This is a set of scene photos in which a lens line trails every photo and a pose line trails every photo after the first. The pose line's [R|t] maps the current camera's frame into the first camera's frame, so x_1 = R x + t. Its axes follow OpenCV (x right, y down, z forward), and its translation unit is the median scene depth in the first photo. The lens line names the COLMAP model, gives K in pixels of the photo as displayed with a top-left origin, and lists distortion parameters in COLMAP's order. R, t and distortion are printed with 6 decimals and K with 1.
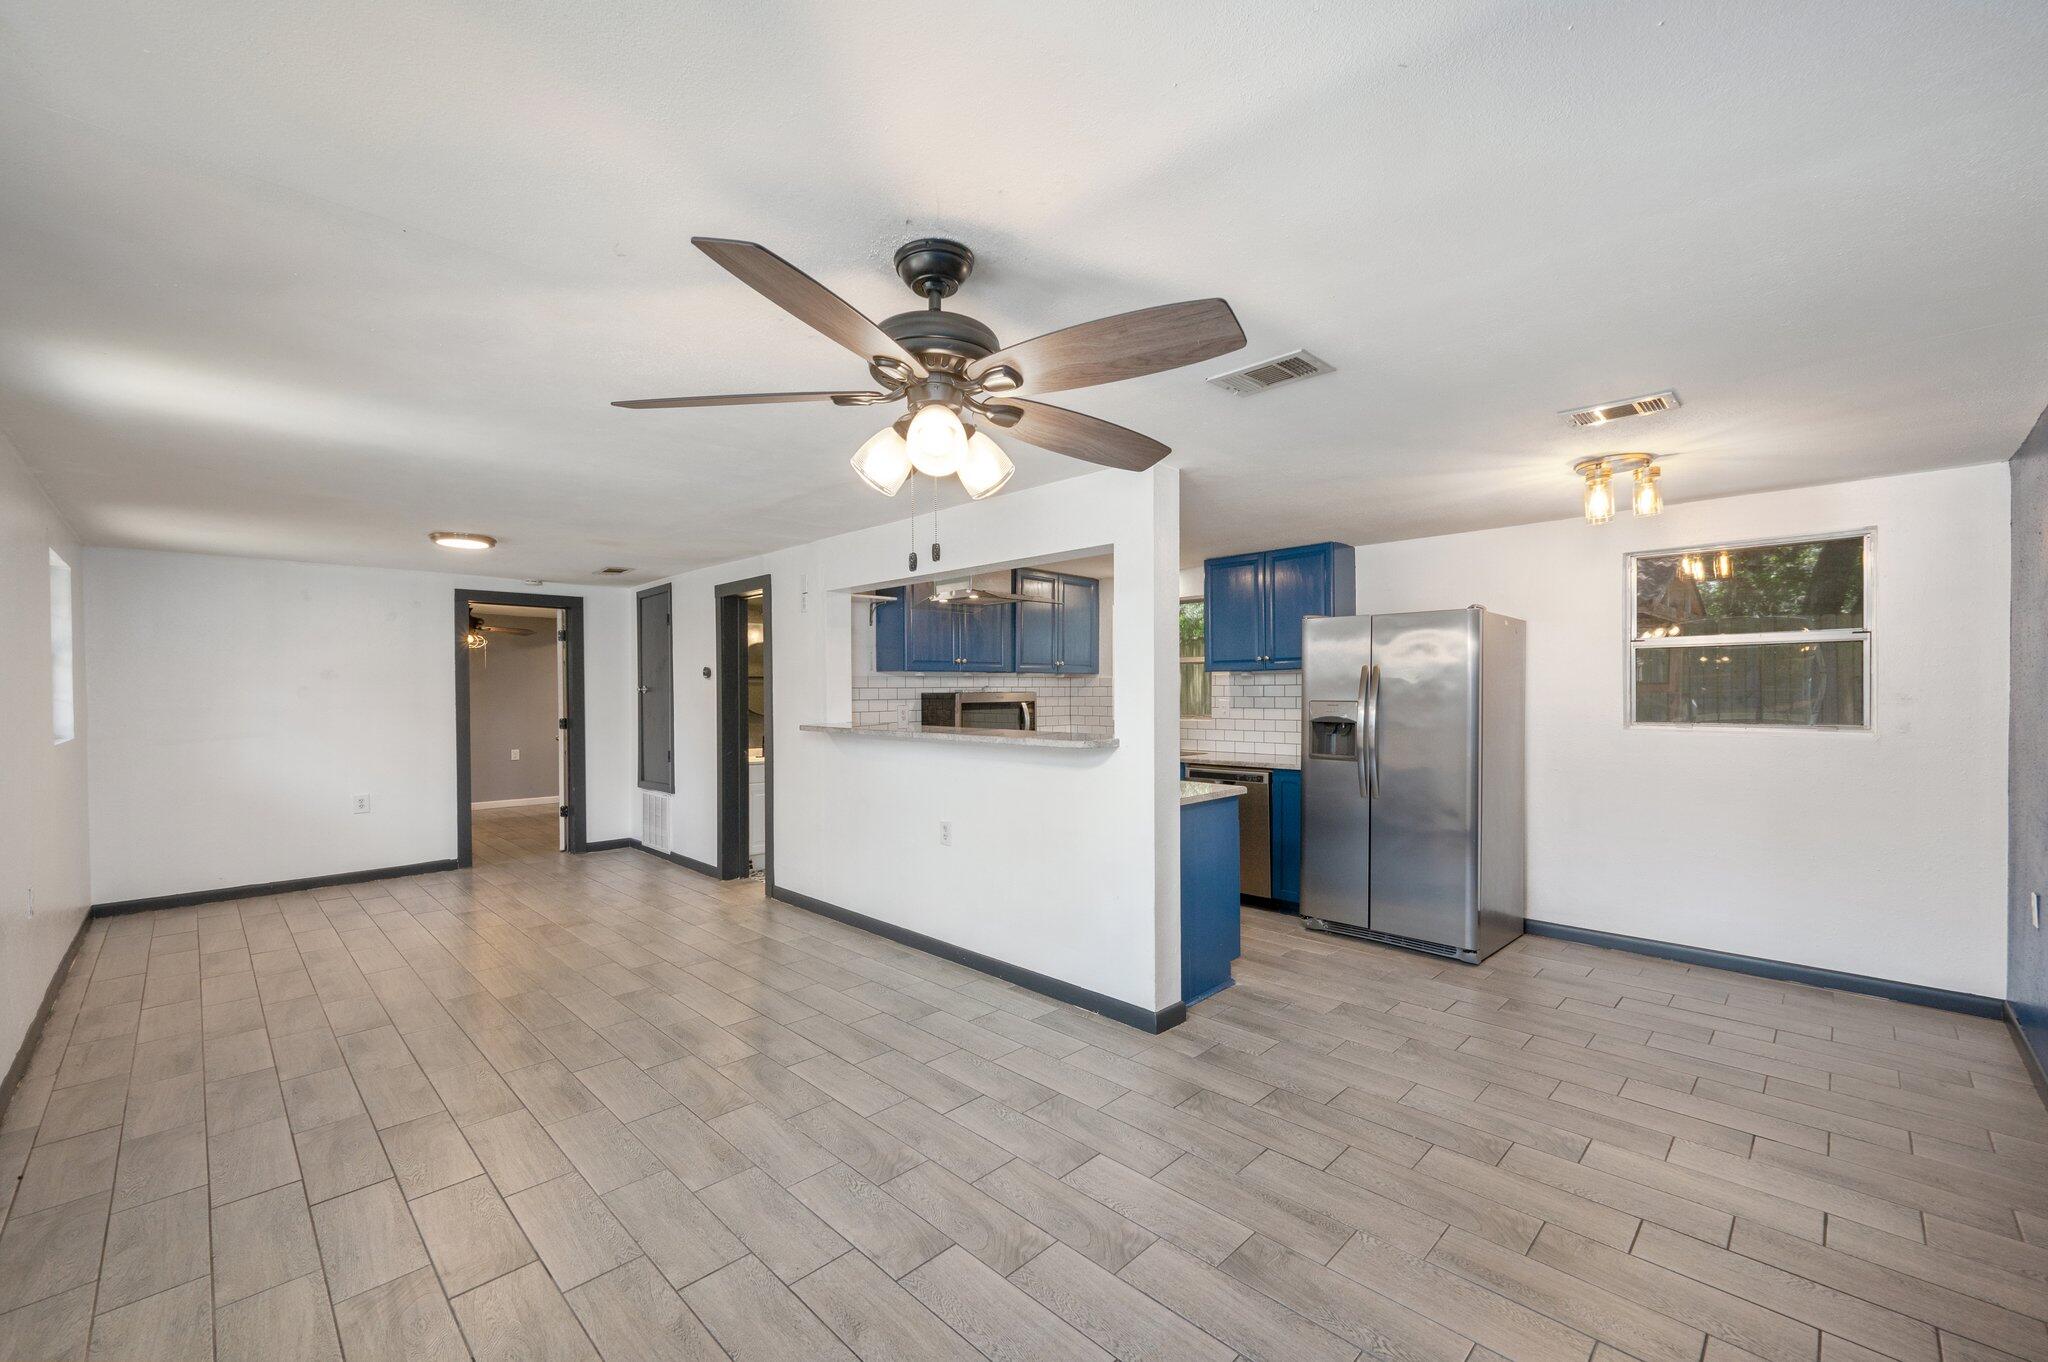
lens RADIAL K [[823.4, 0, 1029.7], [0, 823.4, 691.6], [0, 0, 1]] dist [-0.004012, -0.000880]
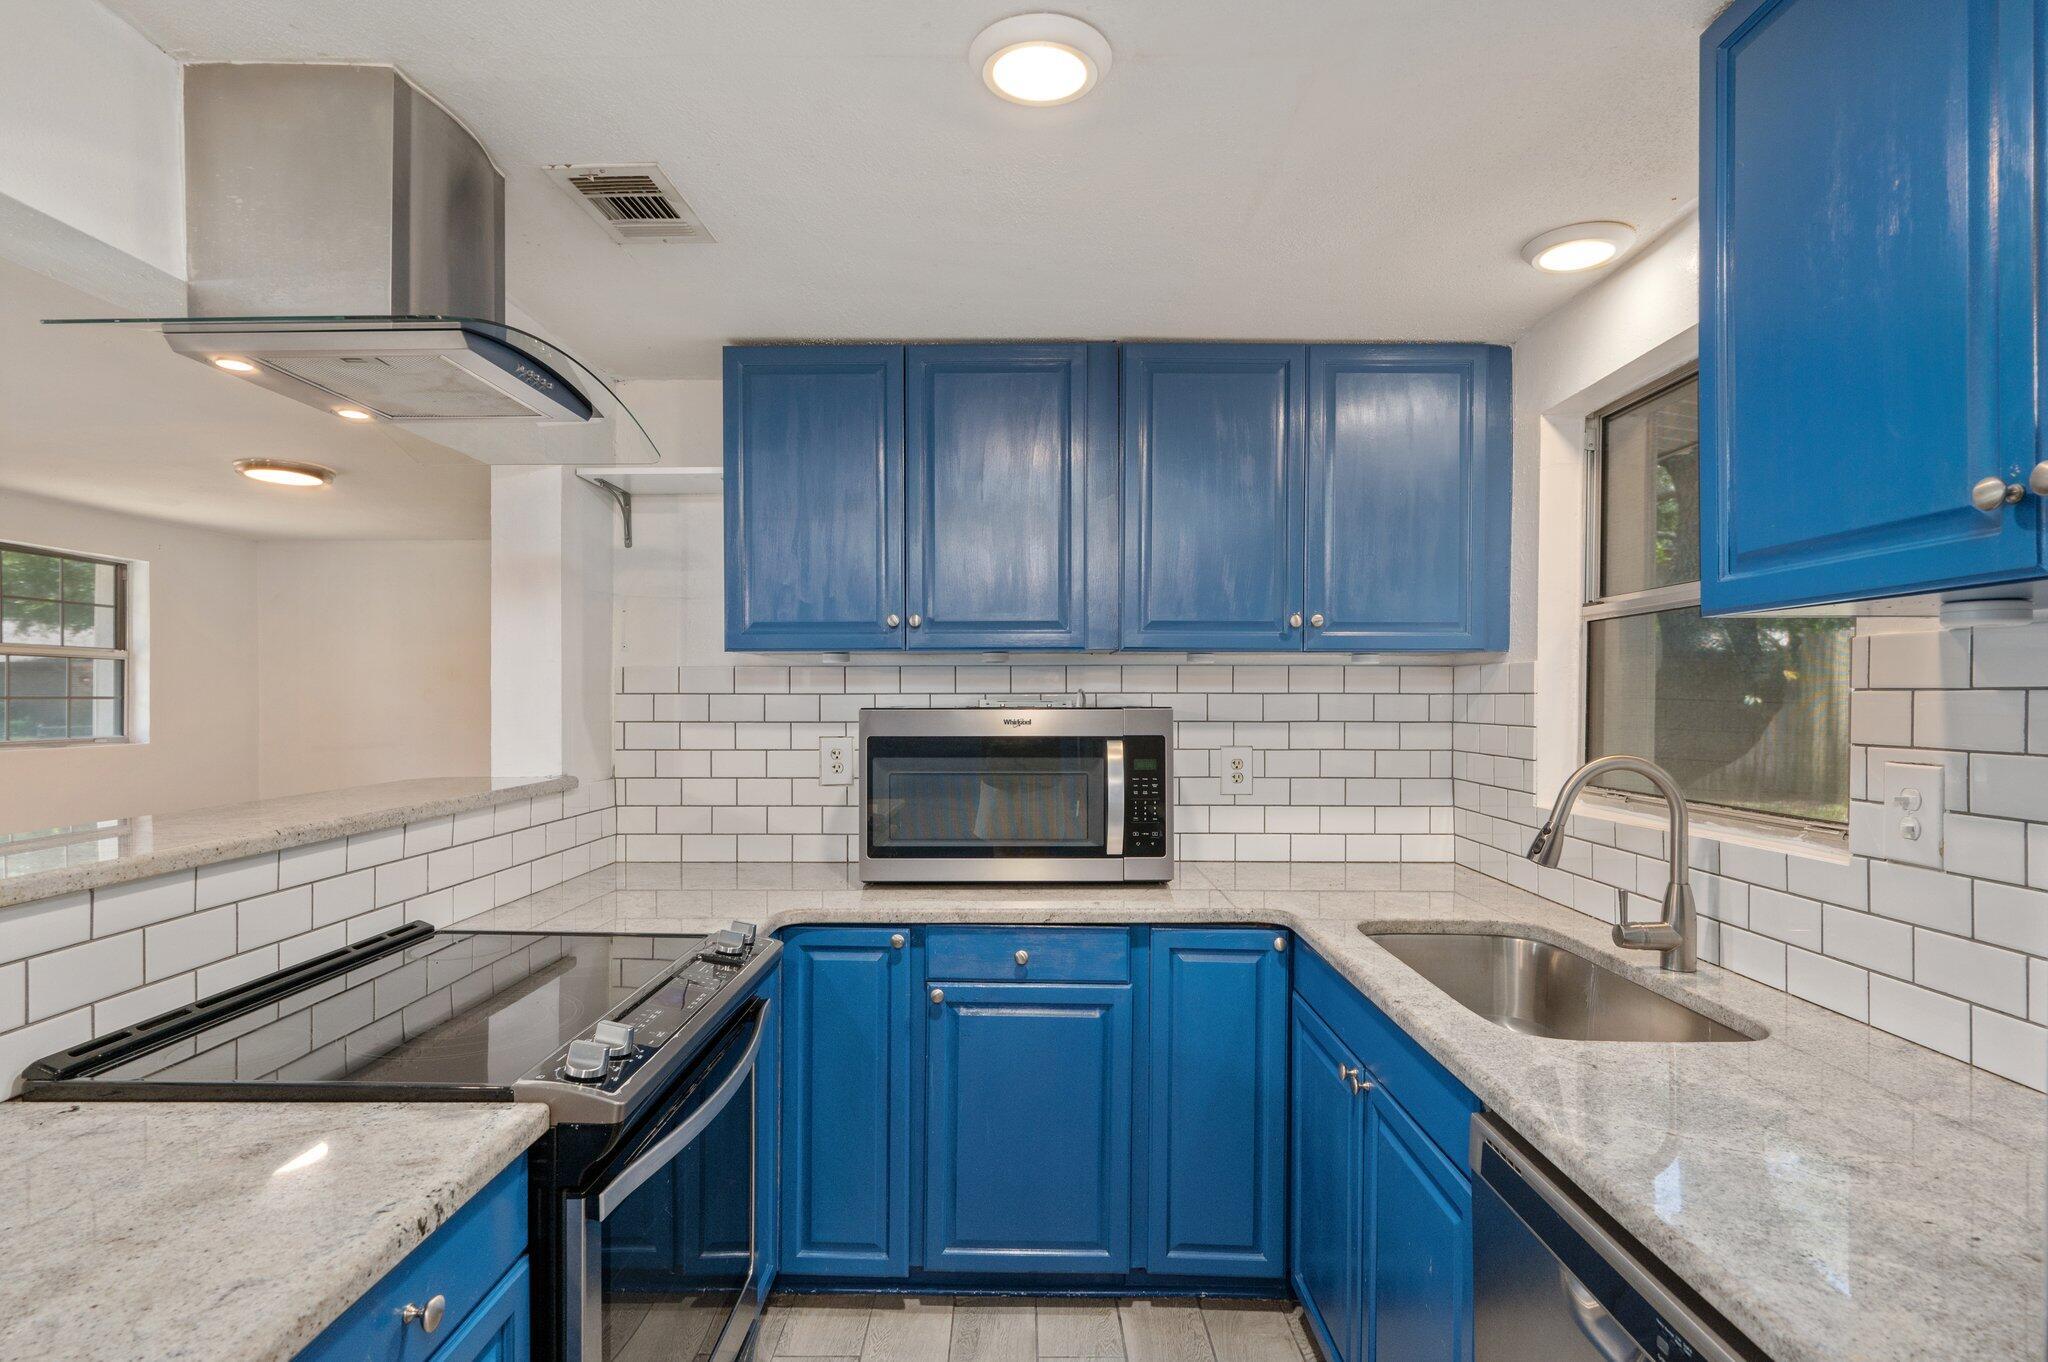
lens RADIAL K [[979.9, 0, 1031.5], [0, 979.9, 689.2], [0, 0, 1]] dist [-0.002565, 0.001237]
pose [[0.695812, 0.000152, -0.718224, 0.246841], [-0.005940, 0.999967, -0.005544, -0.004912], [0.718199, 0.008124, 0.695790, 0.668227]]
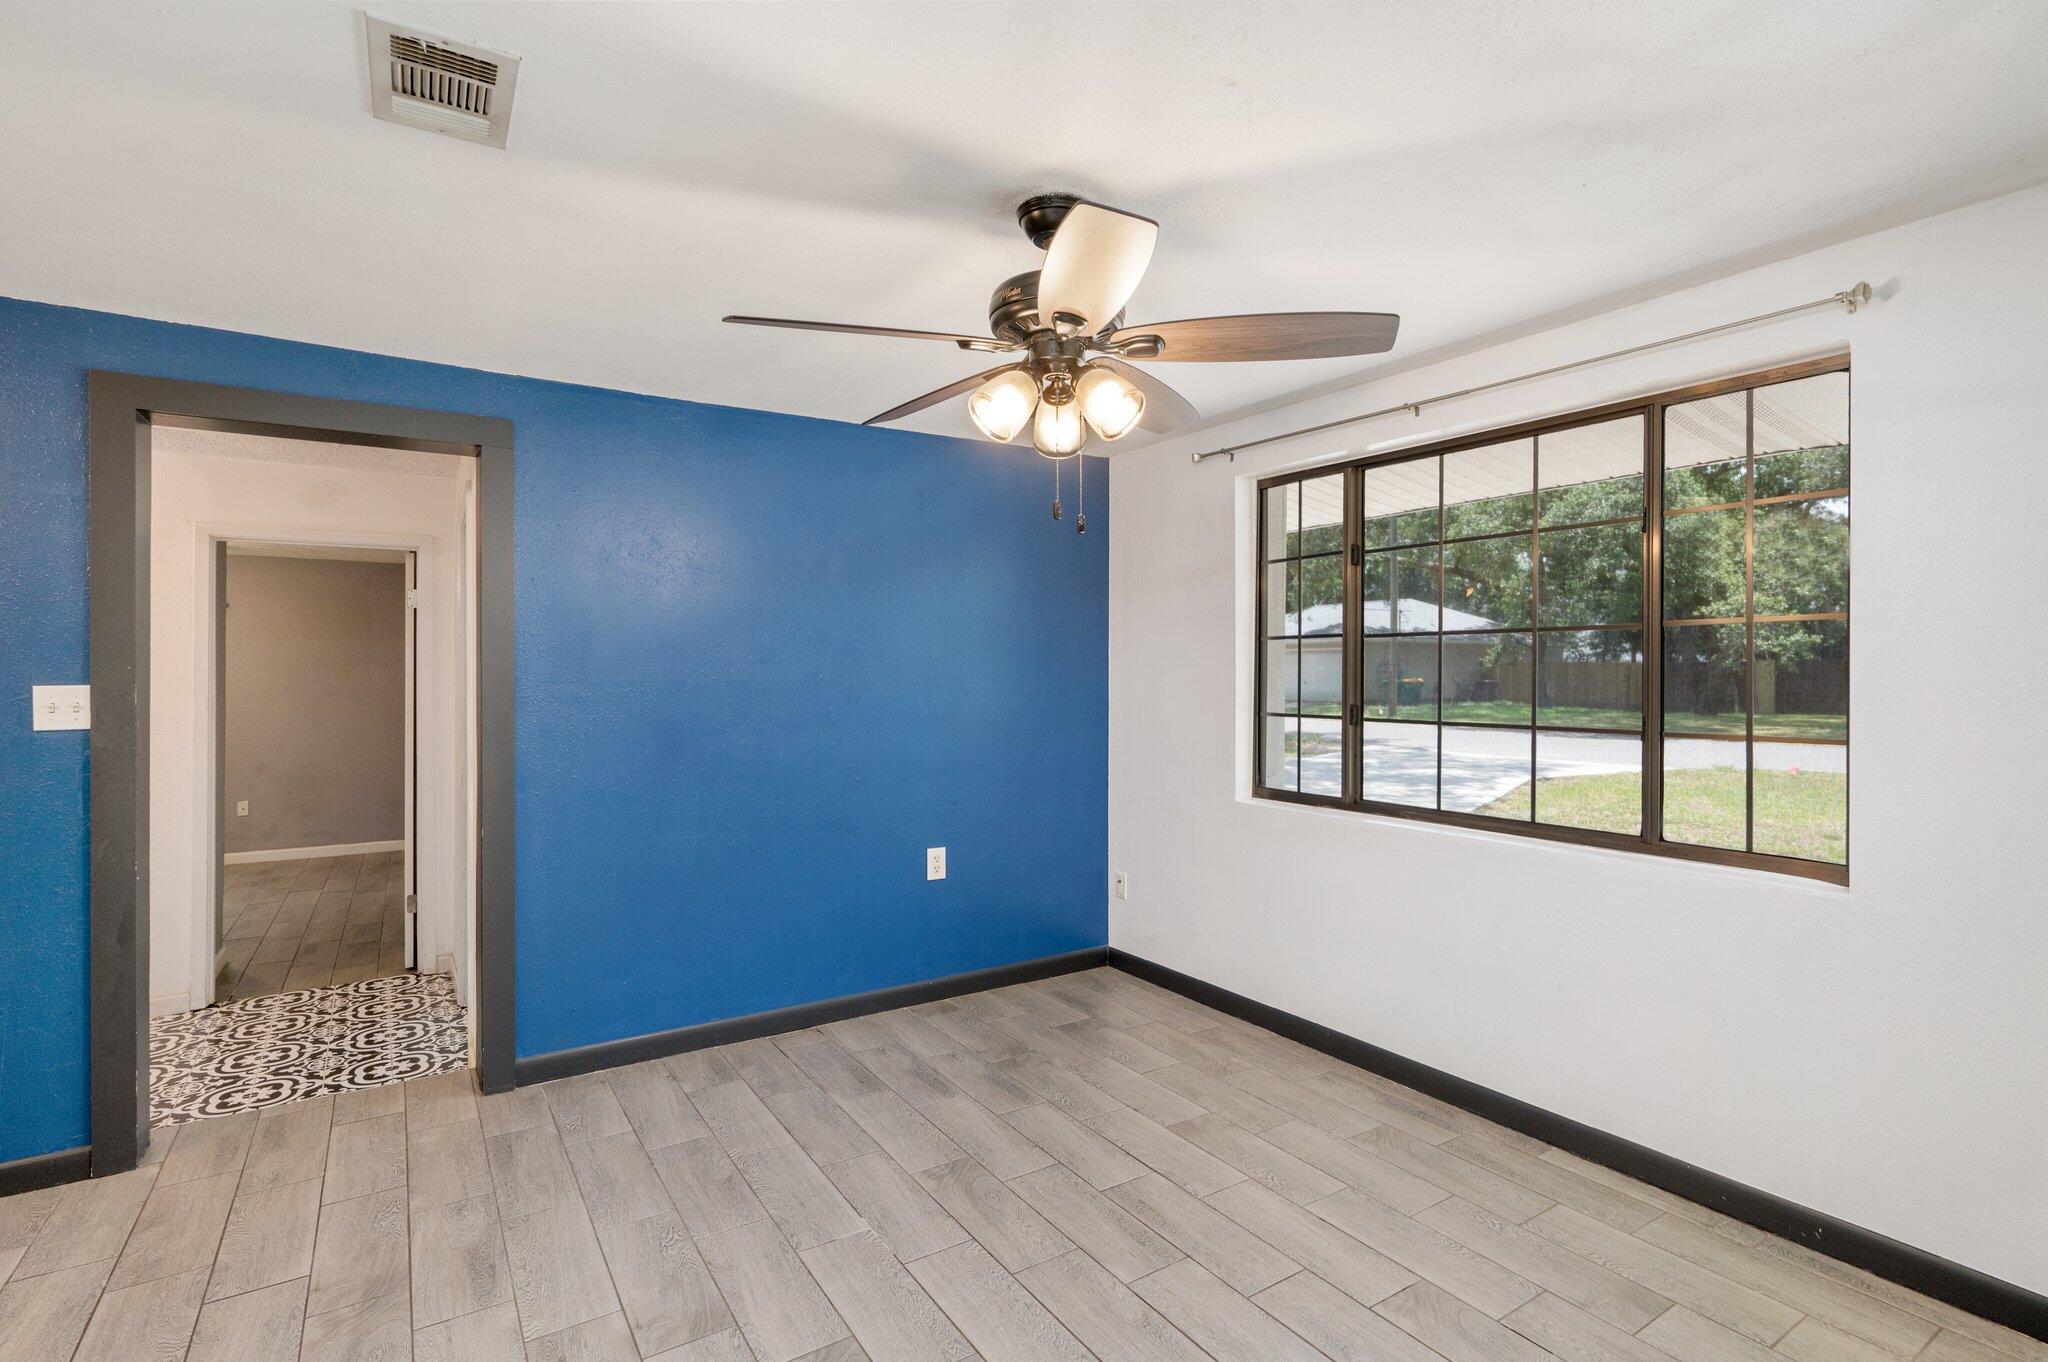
lens RADIAL K [[979.9, 0, 1030.0], [0, 979.9, 679.1], [0, 0, 1]] dist [-0.002565, 0.001237]
pose [[-0.977564, 0.005327, 0.210572, -0.092558], [0.006884, 0.999954, 0.006663, 0.006484], [-0.210527, 0.007963, -0.977556, 0.611744]]
